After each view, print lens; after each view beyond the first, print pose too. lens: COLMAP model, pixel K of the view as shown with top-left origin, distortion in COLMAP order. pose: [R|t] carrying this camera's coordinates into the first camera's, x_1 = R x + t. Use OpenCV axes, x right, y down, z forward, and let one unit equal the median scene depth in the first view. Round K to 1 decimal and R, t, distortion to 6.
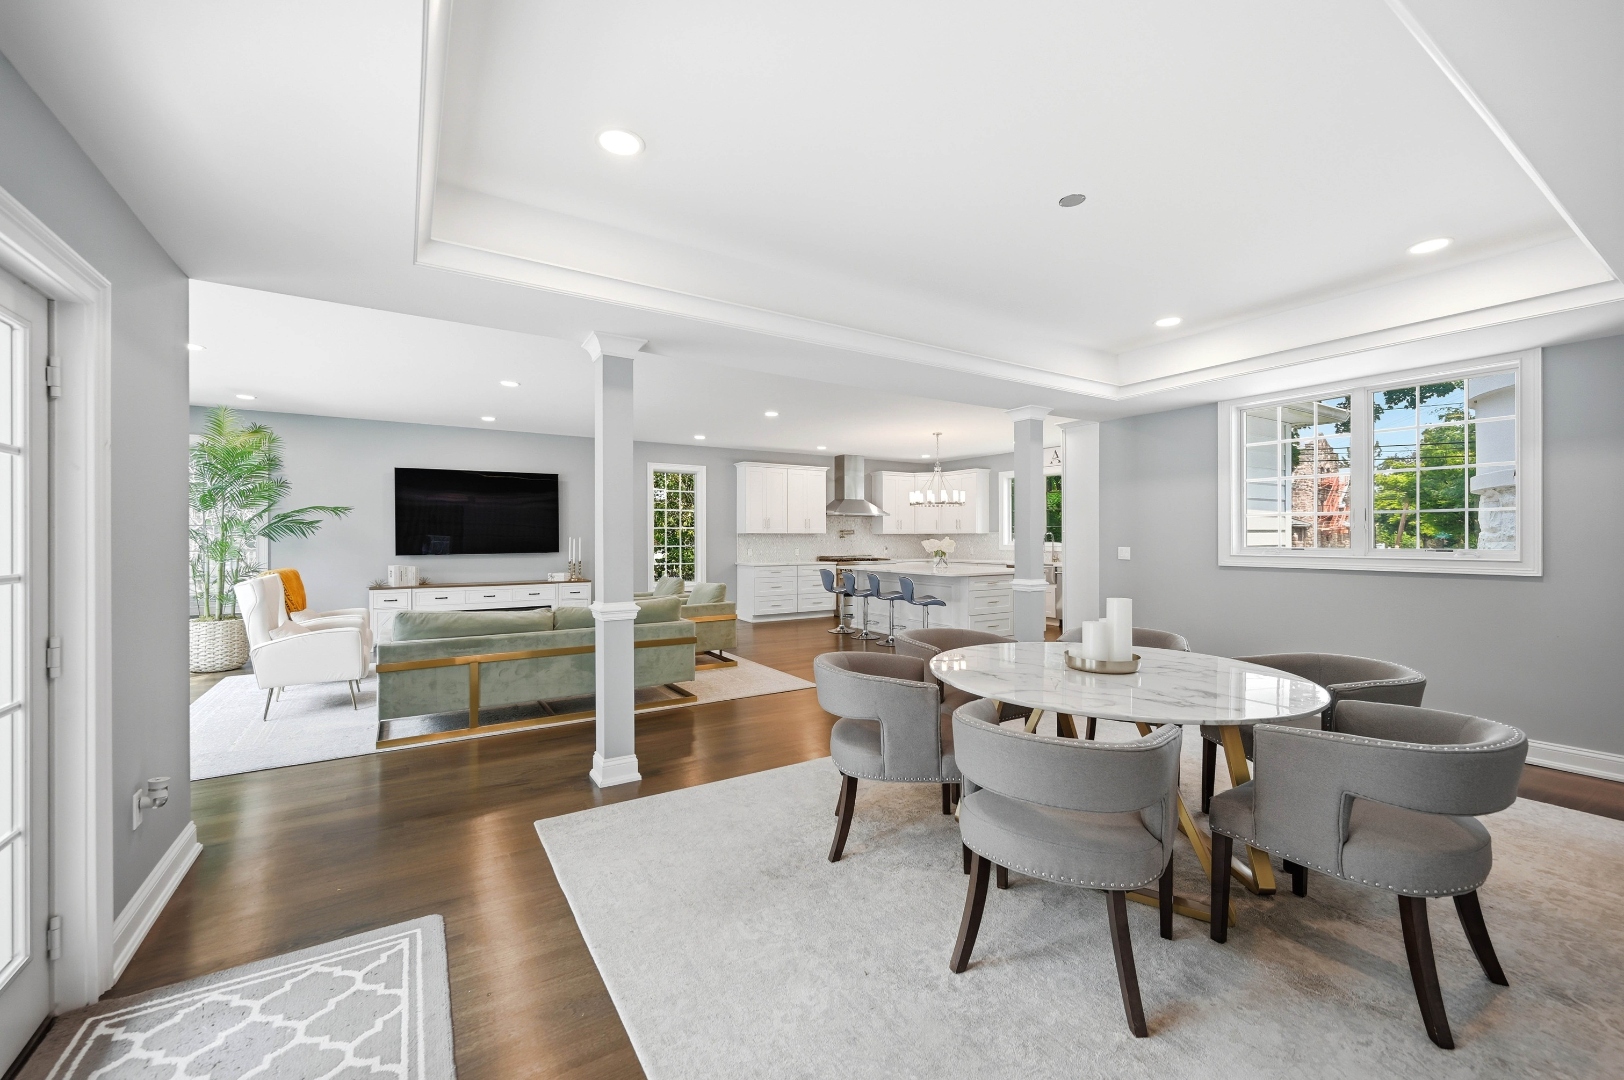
lens RADIAL K [[646.6, 0, 812.1], [0, 646.6, 547.3], [0, 0, 1]] dist [0.002992, -0.000378]
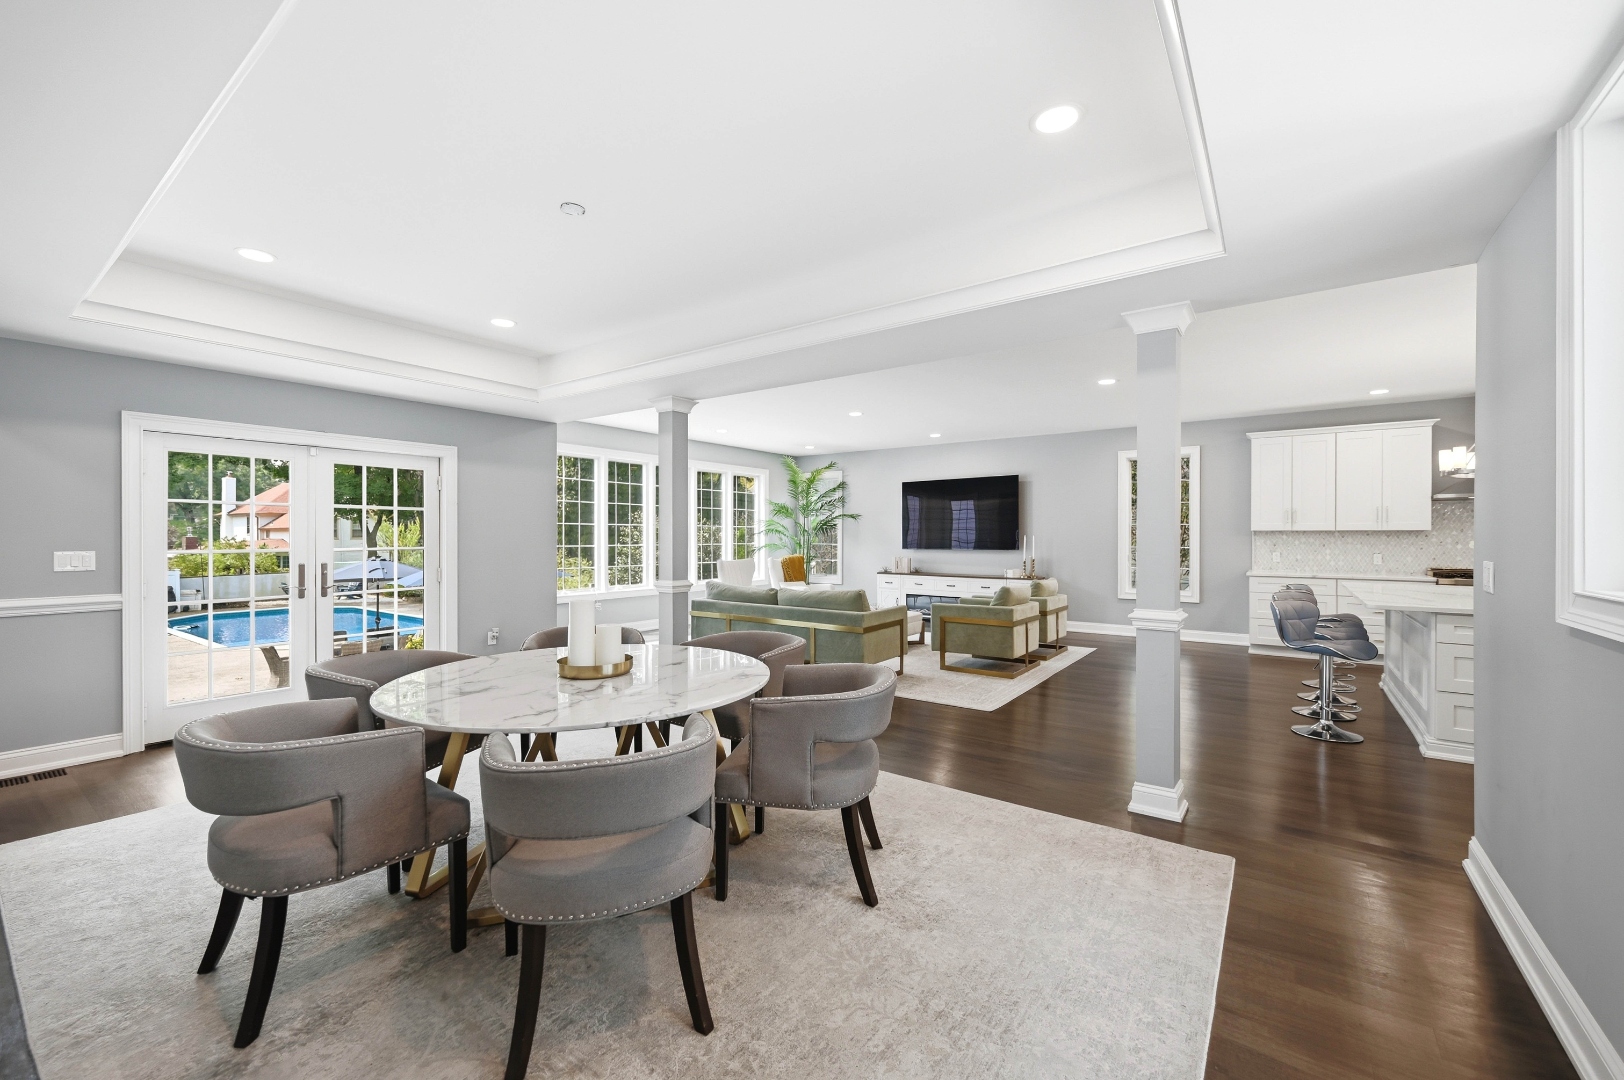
lens RADIAL K [[646.6, 0, 816.8], [0, 646.6, 526.0], [0, 0, 1]] dist [0.002992, -0.000378]
pose [[0.377005, -0.007765, -0.926179, 0.567302], [-0.012106, 0.999838, -0.013310, -0.016423], [0.926132, 0.016230, 0.376850, 0.398674]]
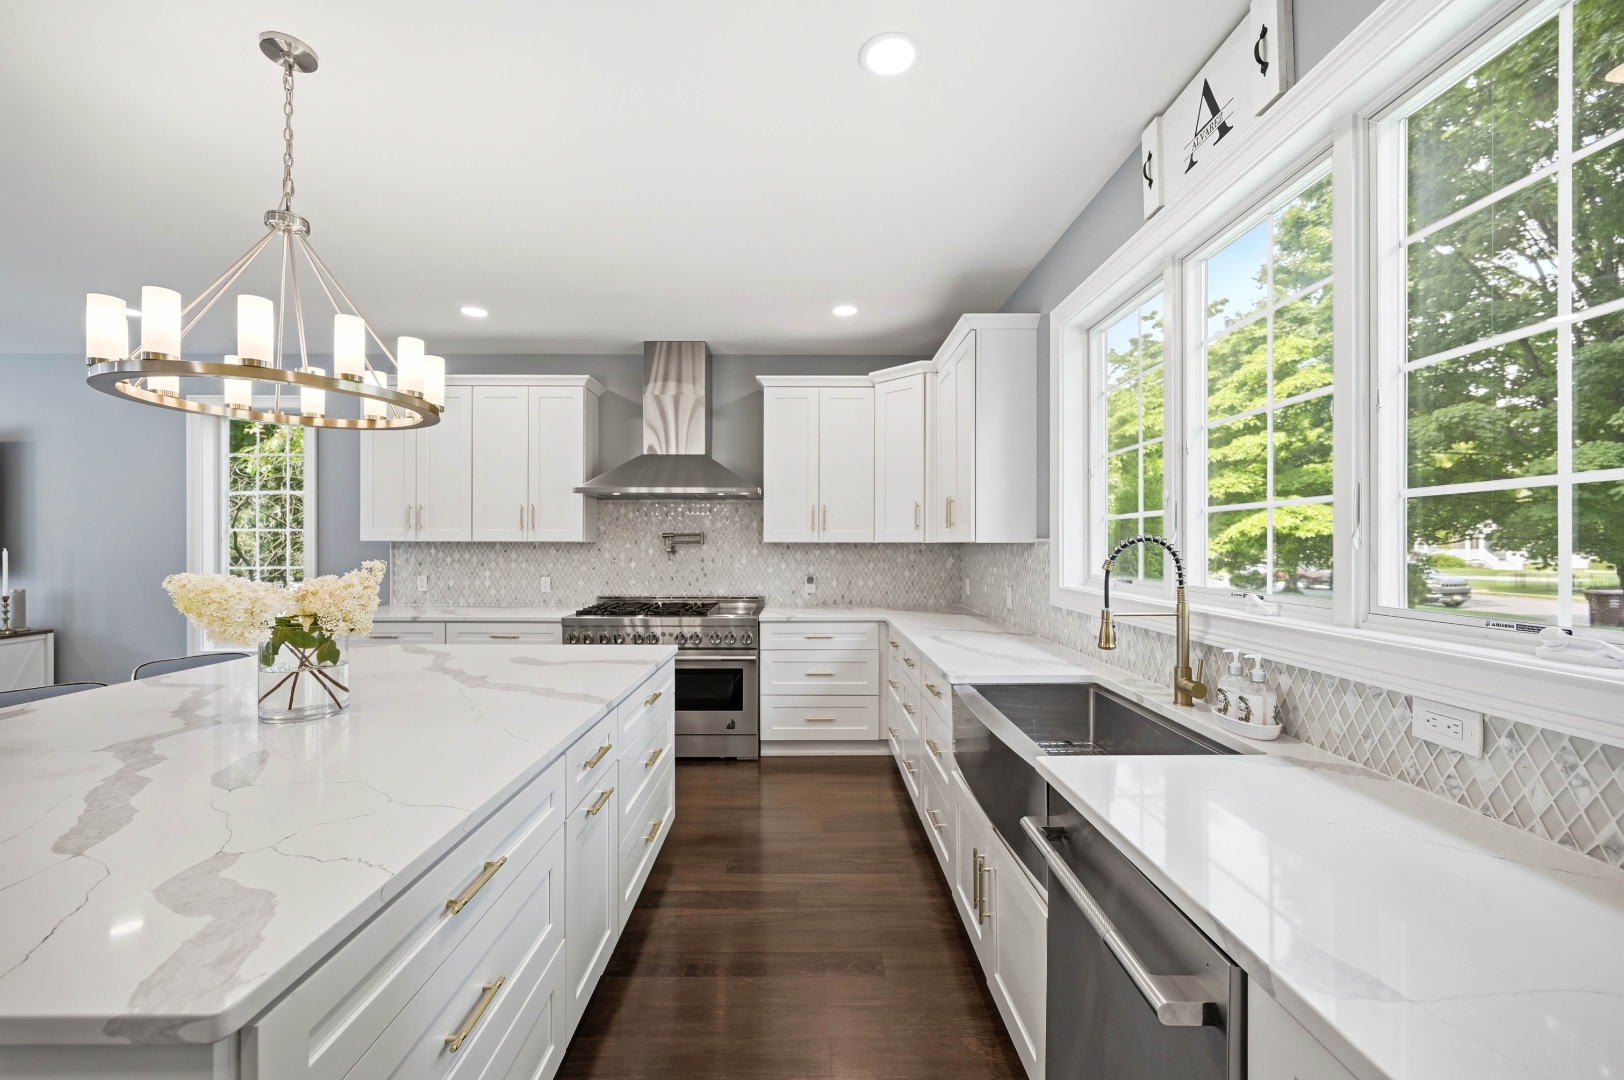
lens RADIAL K [[646.6, 0, 811.0], [0, 646.6, 539.0], [0, 0, 1]] dist [0.002992, -0.000378]
pose [[0.850721, 0.003482, -0.525606, 0.556480], [-0.011327, 0.999867, -0.011709, -0.031517], [0.525496, 0.015915, 0.850647, 1.162743]]
